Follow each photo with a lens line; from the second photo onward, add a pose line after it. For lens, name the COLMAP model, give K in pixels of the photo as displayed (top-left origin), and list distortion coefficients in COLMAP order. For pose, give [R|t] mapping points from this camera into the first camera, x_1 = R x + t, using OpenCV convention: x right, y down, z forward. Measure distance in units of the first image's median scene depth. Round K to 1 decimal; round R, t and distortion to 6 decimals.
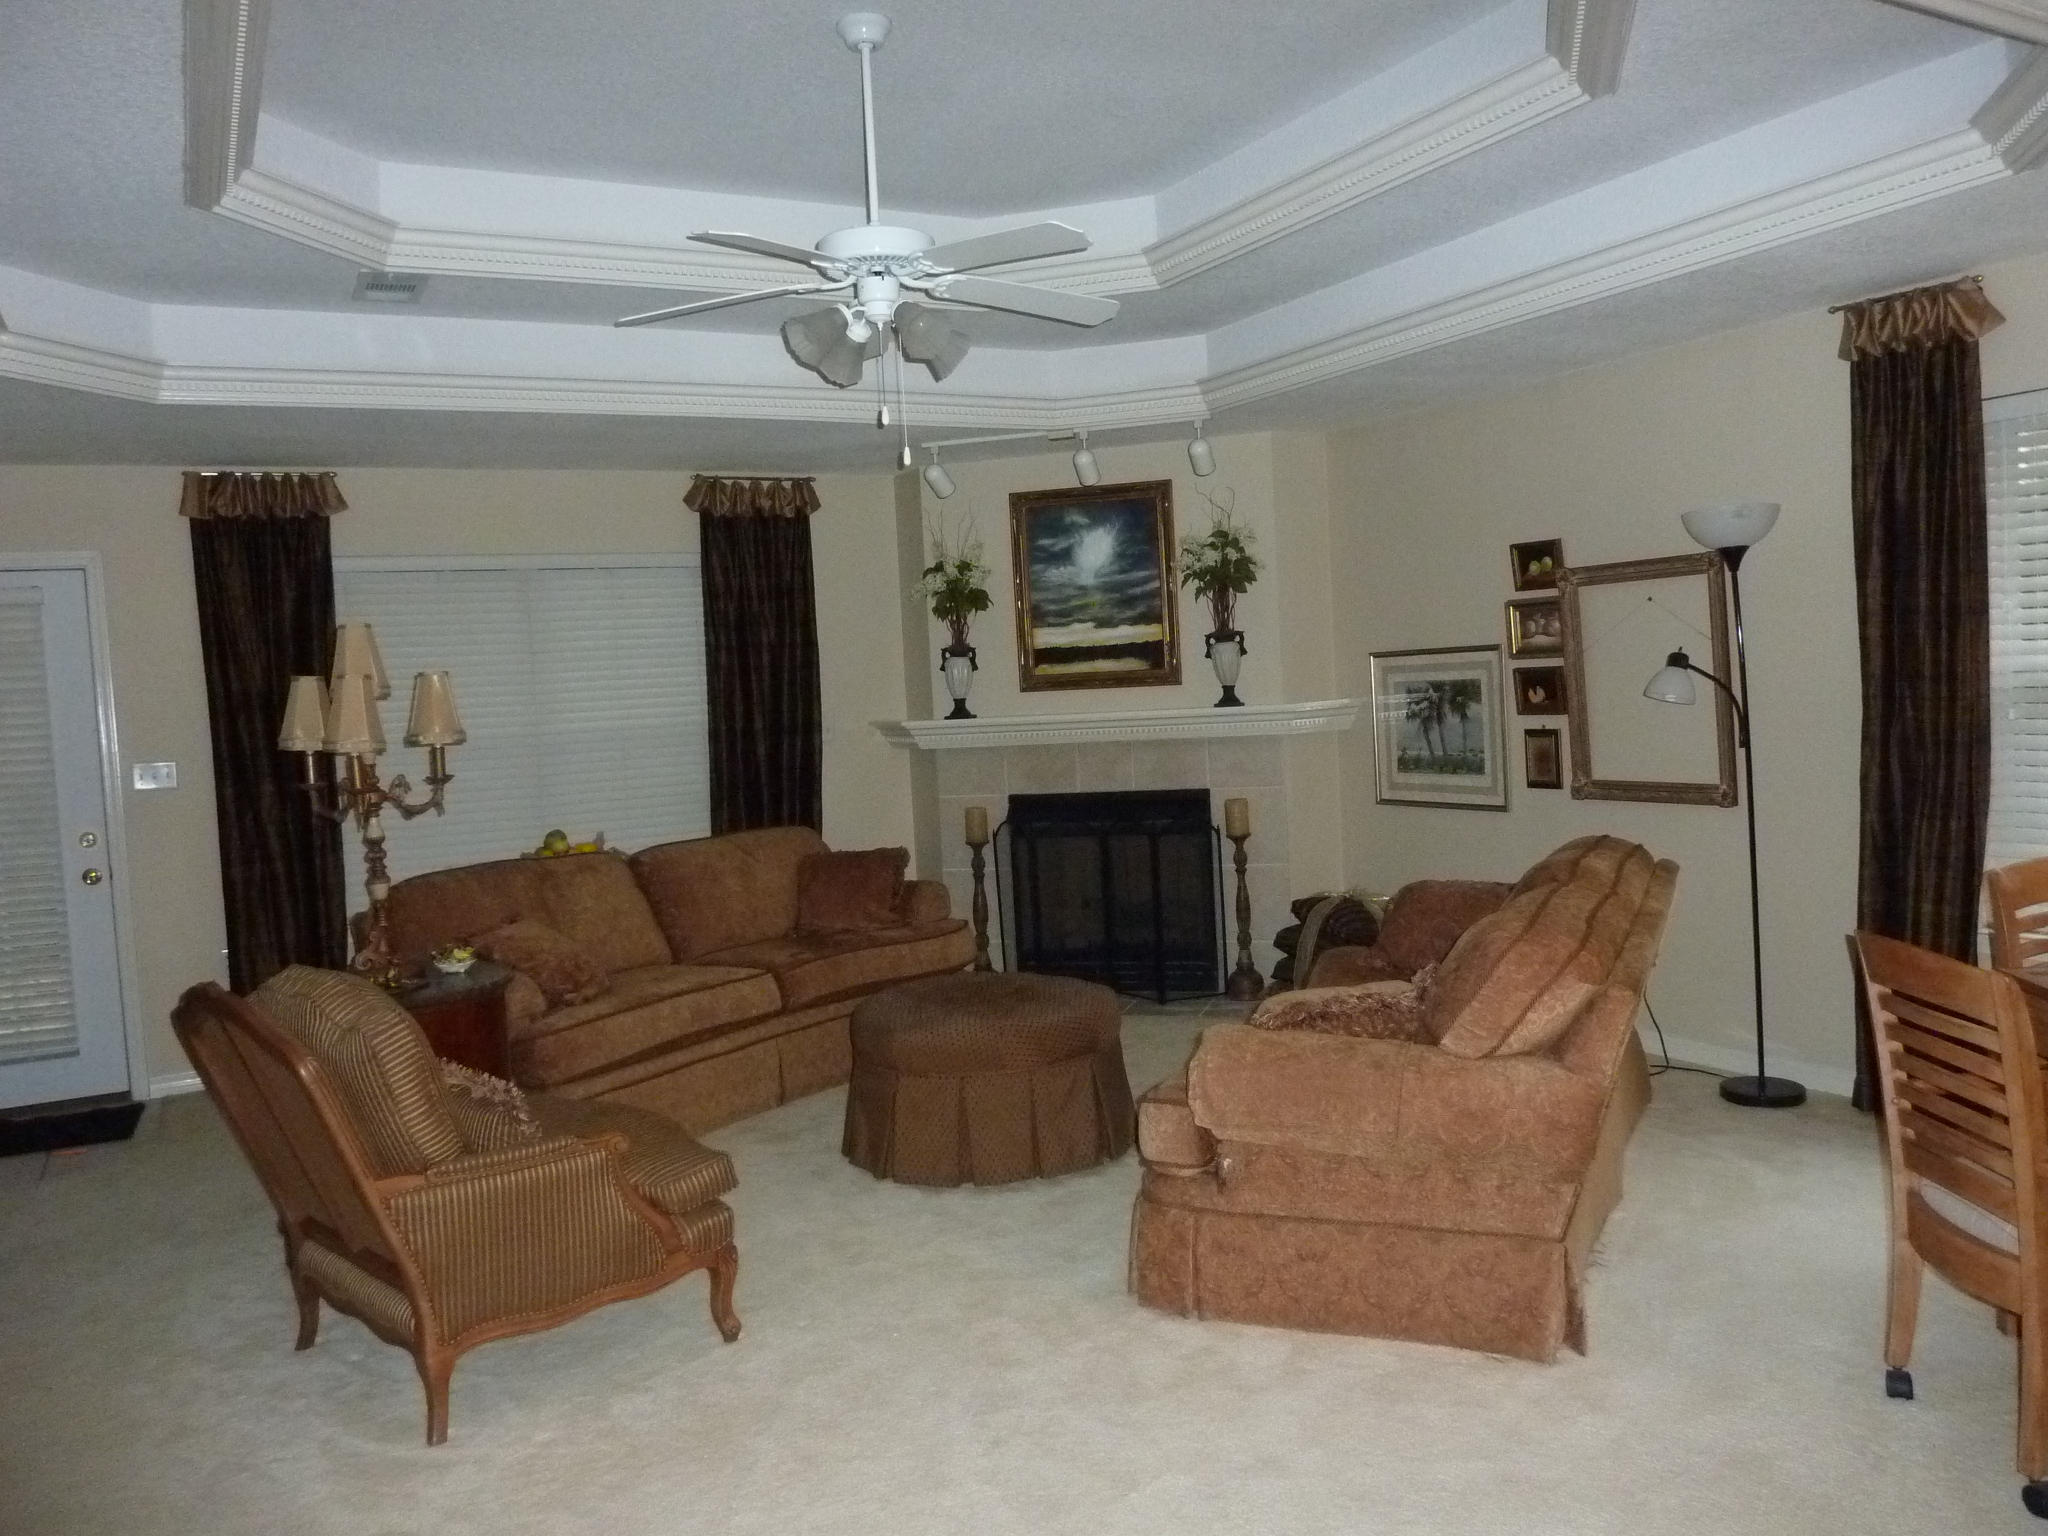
lens RADIAL K [[1570.0, 0, 1024.0], [0, 1570.0, 768.0], [0, 0, 1]] dist [-0.029680, 0.003041]
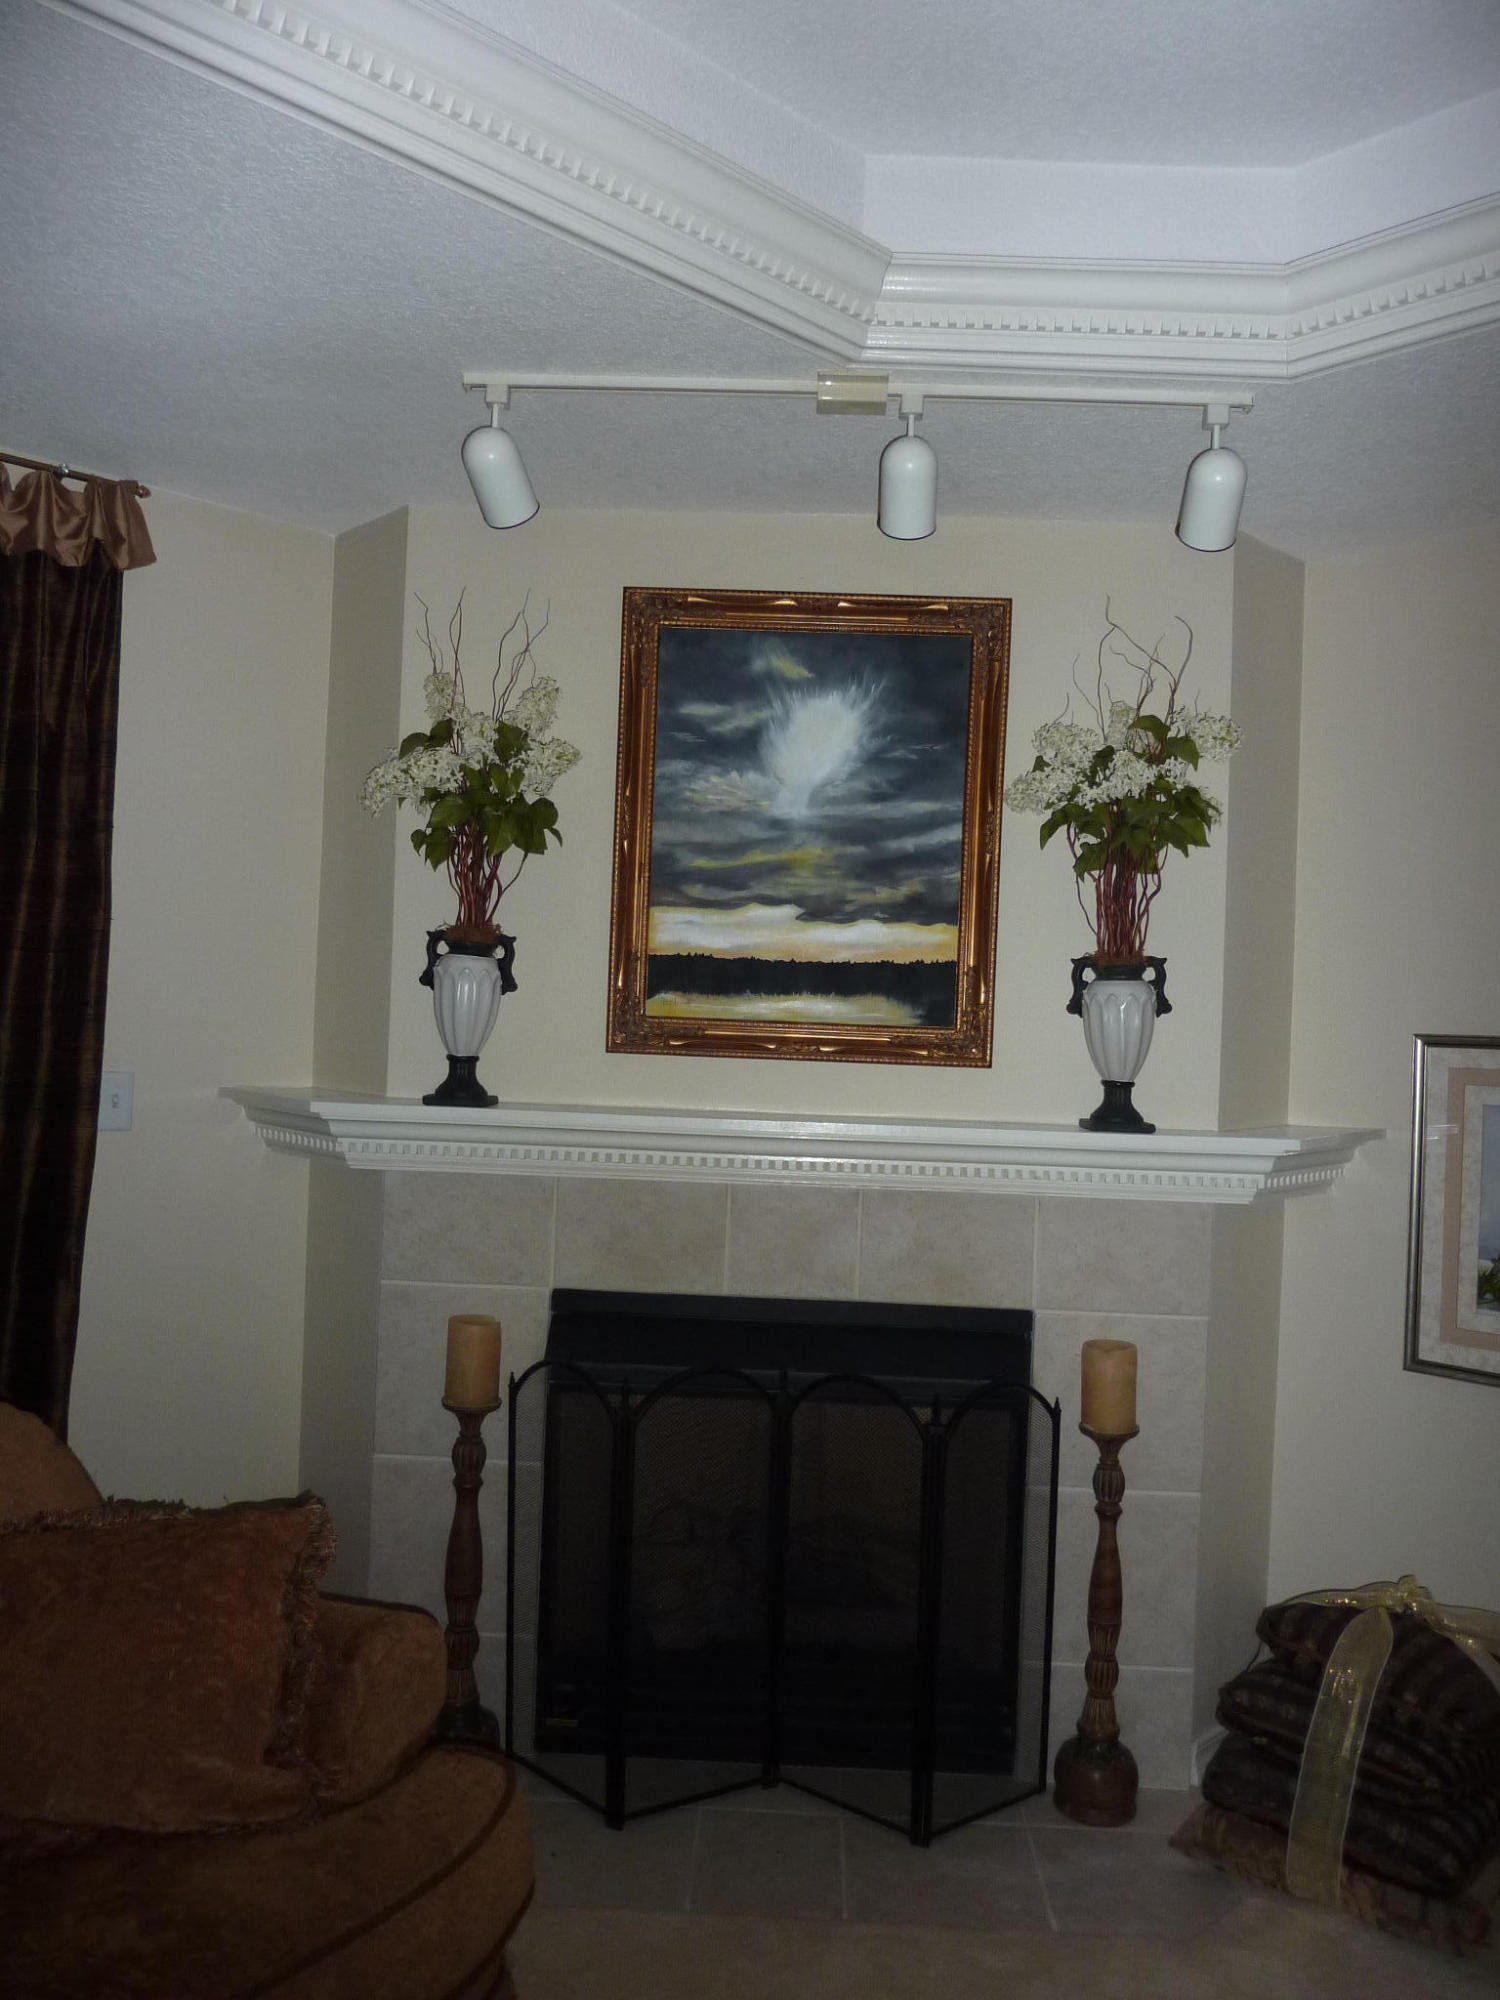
lens RADIAL K [[1533.2, 0, 750.0], [0, 1533.2, 1000.0], [0, 0, 1]] dist [-0.029680, 0.003041]
pose [[0.959719, 0.090834, 0.265872, -0.077776], [-0.072608, 0.994336, -0.077616, -0.033382], [-0.271416, 0.055185, 0.960879, 0.597800]]
